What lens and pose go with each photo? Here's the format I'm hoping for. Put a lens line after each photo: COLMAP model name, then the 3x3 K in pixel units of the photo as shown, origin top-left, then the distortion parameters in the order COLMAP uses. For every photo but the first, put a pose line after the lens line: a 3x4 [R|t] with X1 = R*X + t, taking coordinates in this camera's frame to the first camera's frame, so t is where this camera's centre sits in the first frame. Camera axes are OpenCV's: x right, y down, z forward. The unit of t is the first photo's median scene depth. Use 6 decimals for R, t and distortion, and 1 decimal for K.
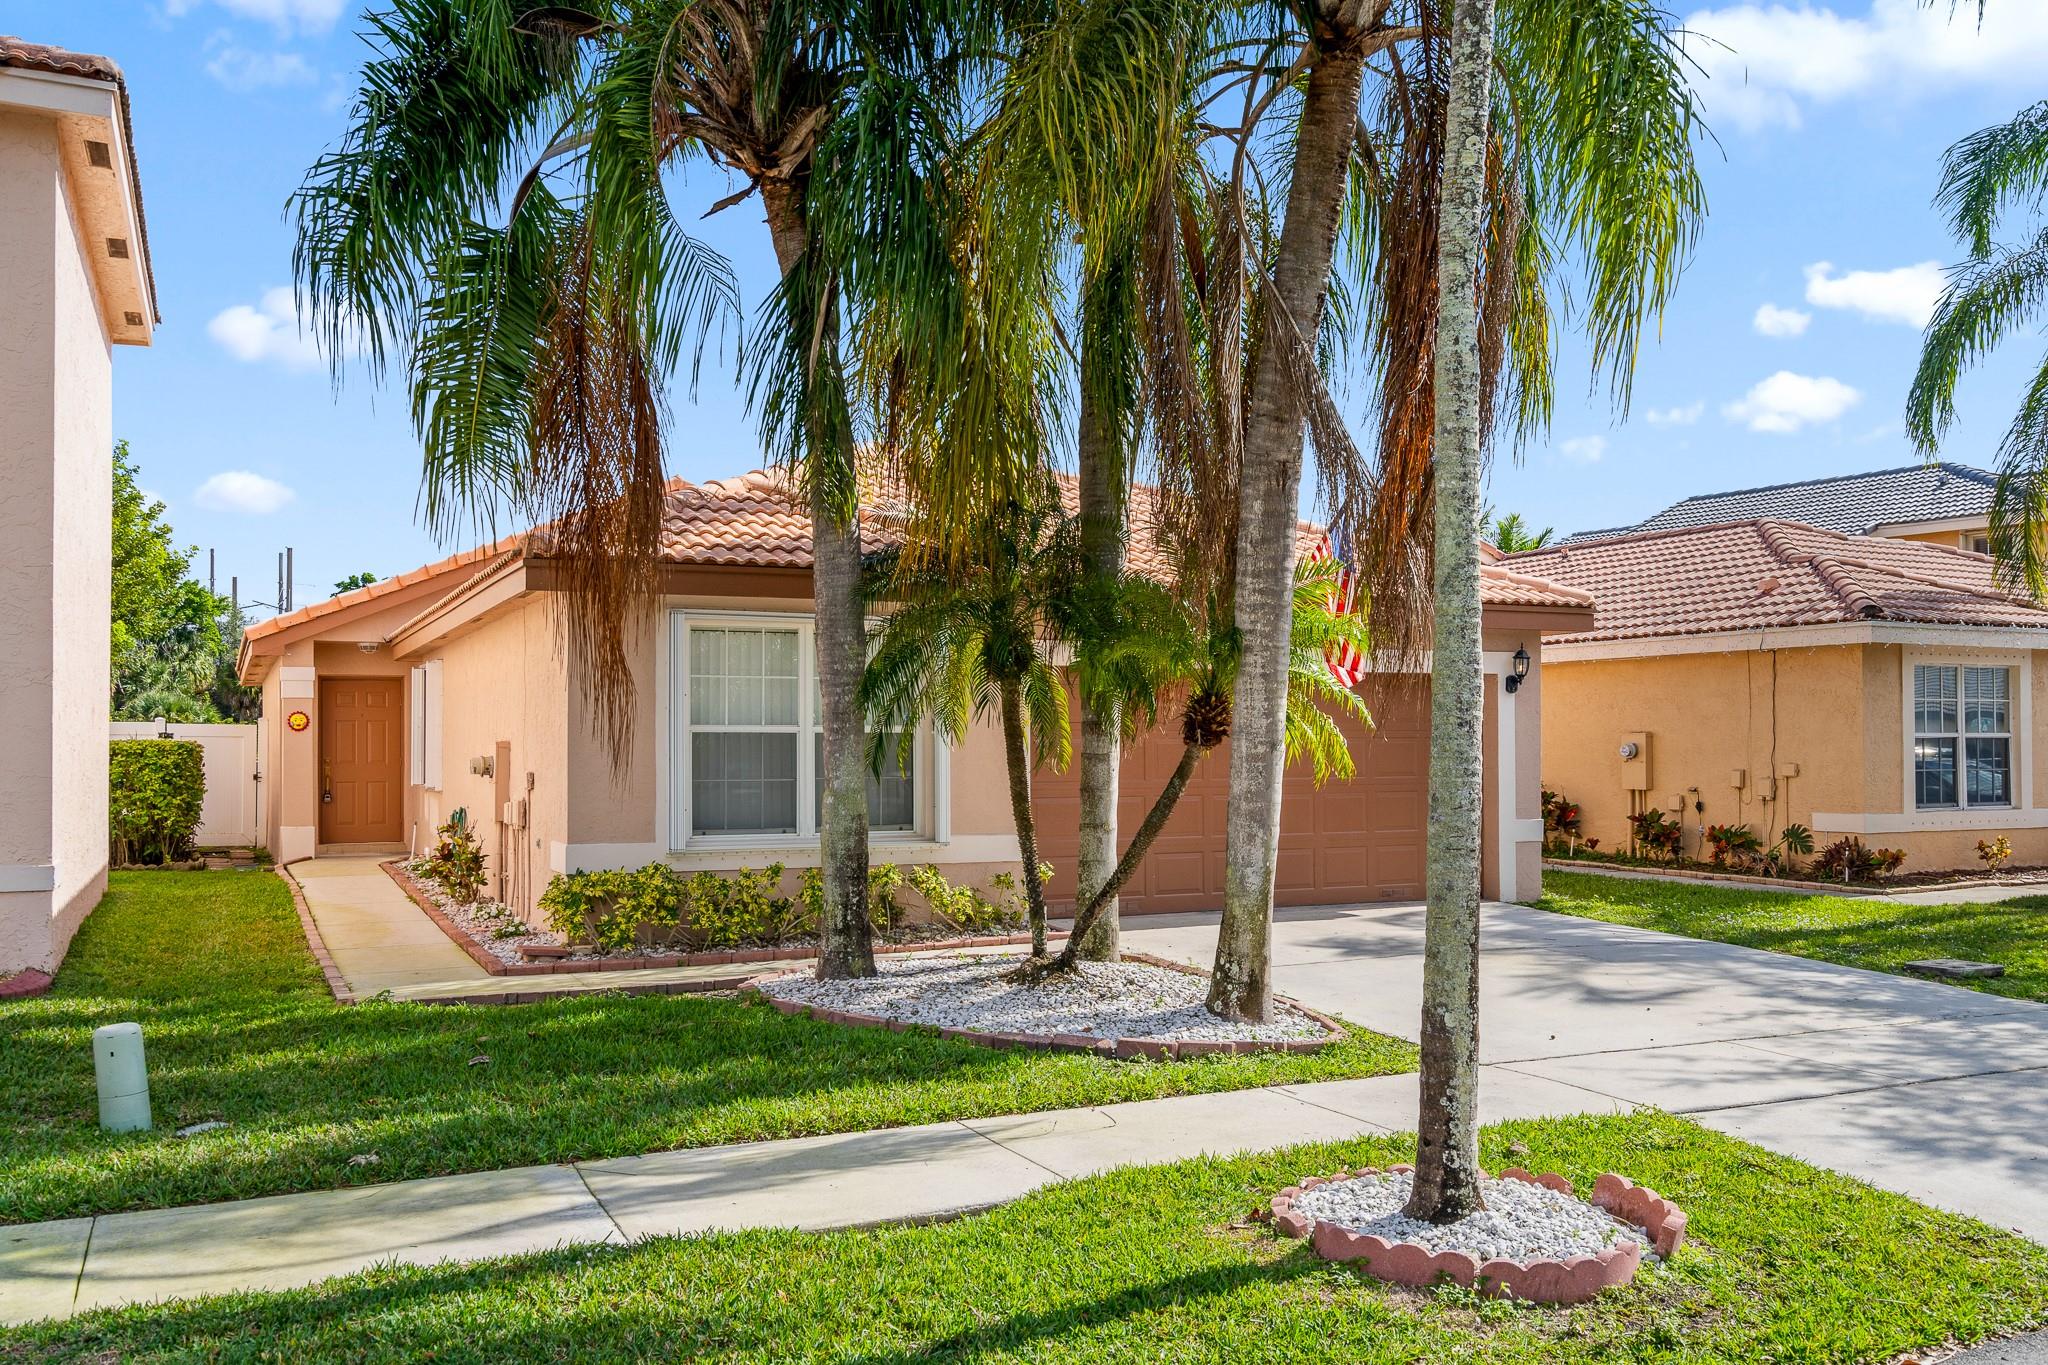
lens RADIAL K [[1724.8, 0, 1022.4], [0, 1724.8, 728.3], [0, 0, 1]] dist [-0.003092, 0.004905]
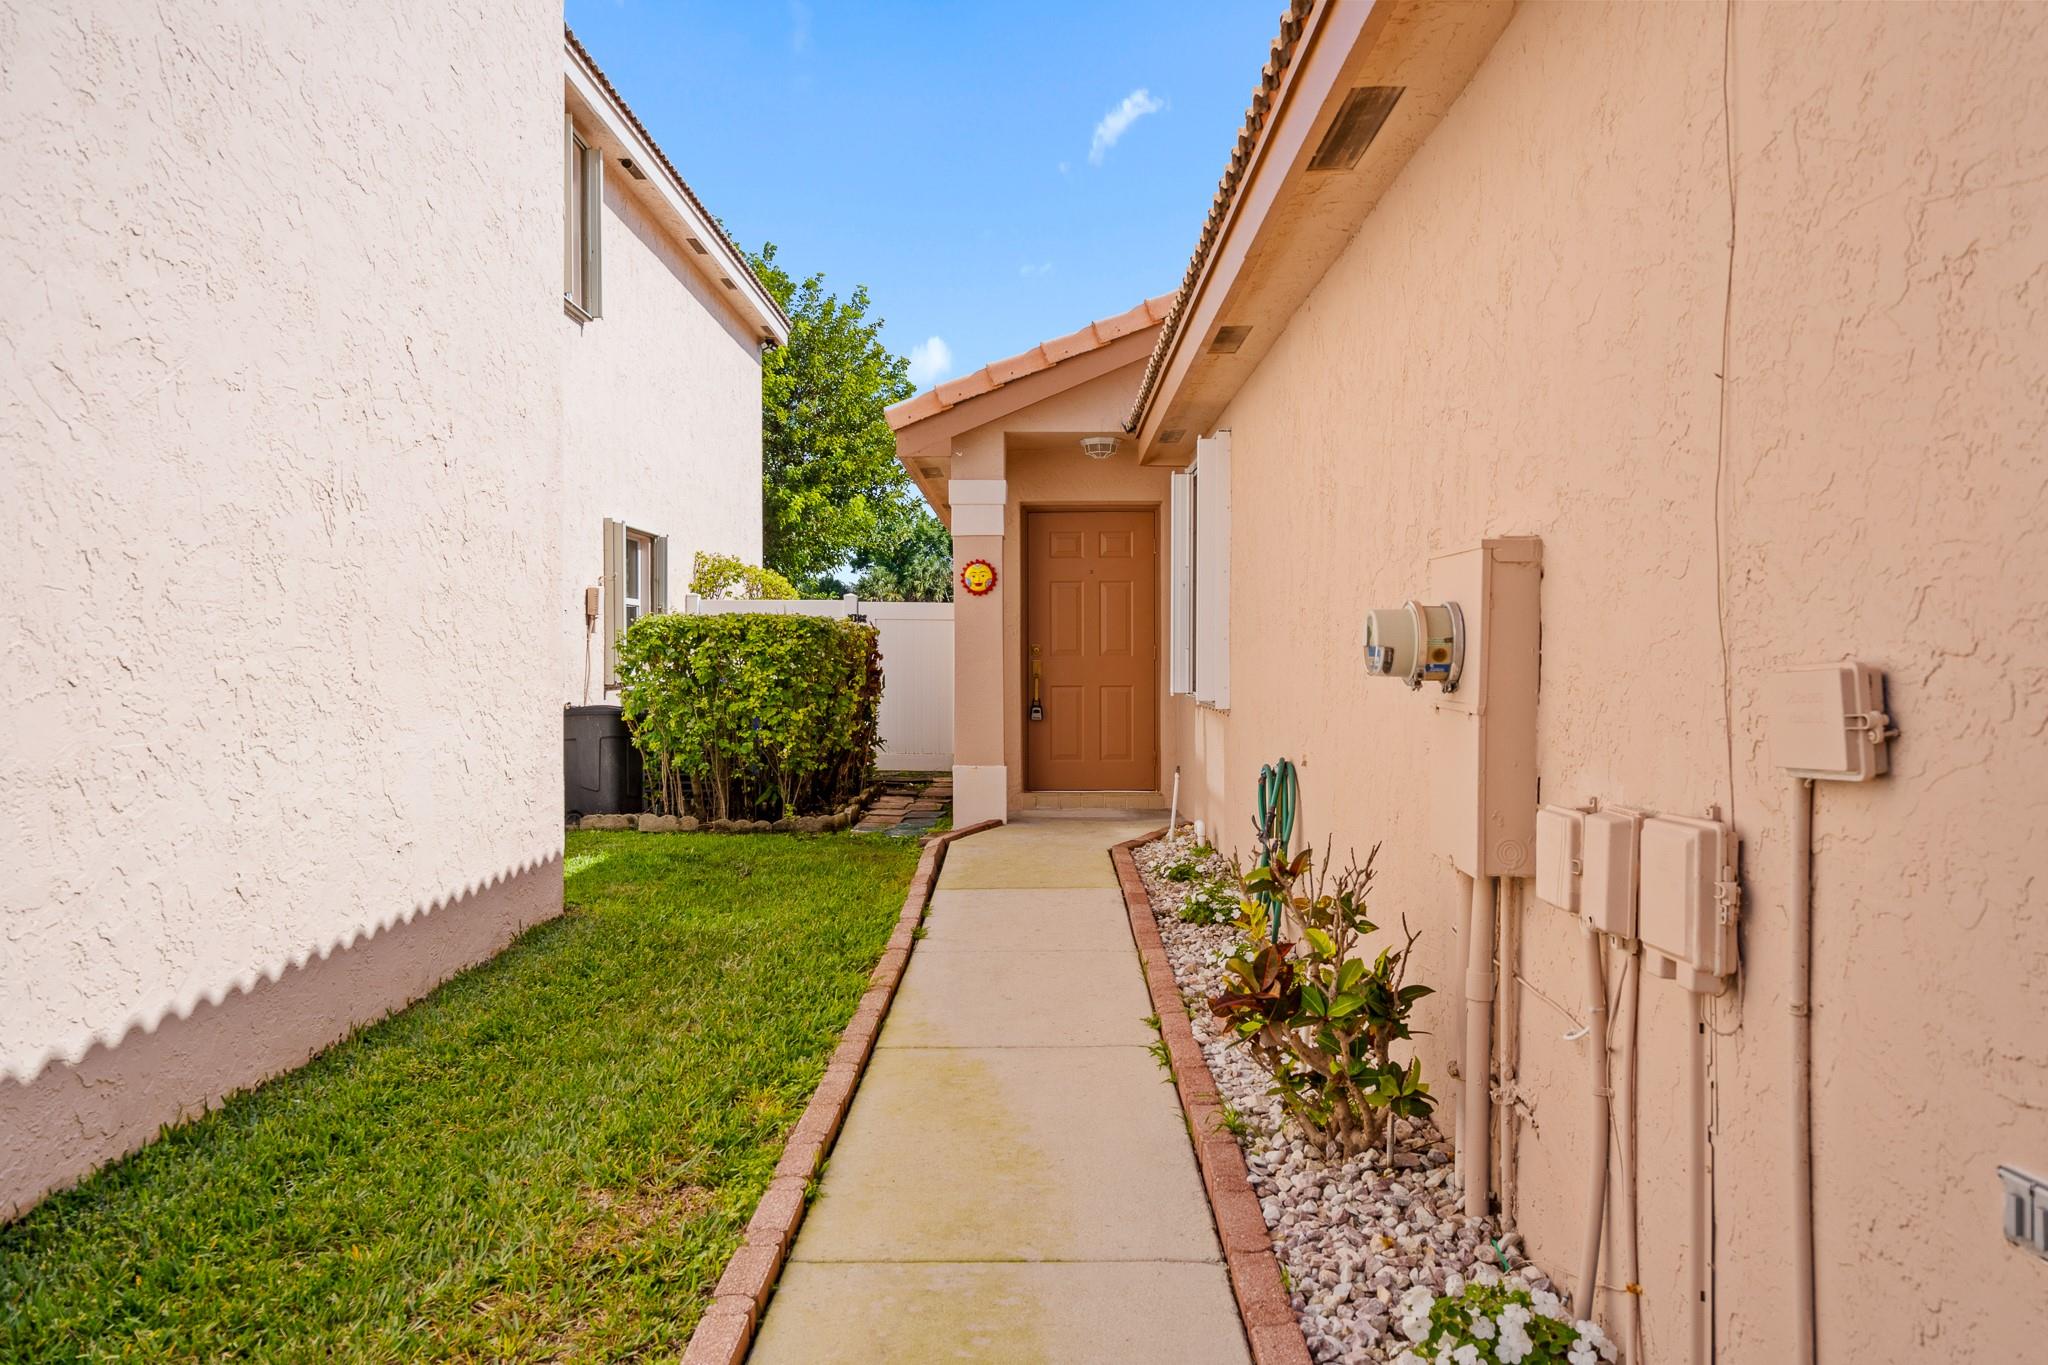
lens RADIAL K [[1472.6, 0, 1024.0], [0, 1472.6, 682.5], [0, 0, 1]] dist [0.002286, 0.000108]
pose [[0.901301, 0.008717, -0.433106, -0.244993], [0.005629, 0.999477, 0.031830, 0.018270], [0.433158, -0.031126, 0.900781, 0.705508]]
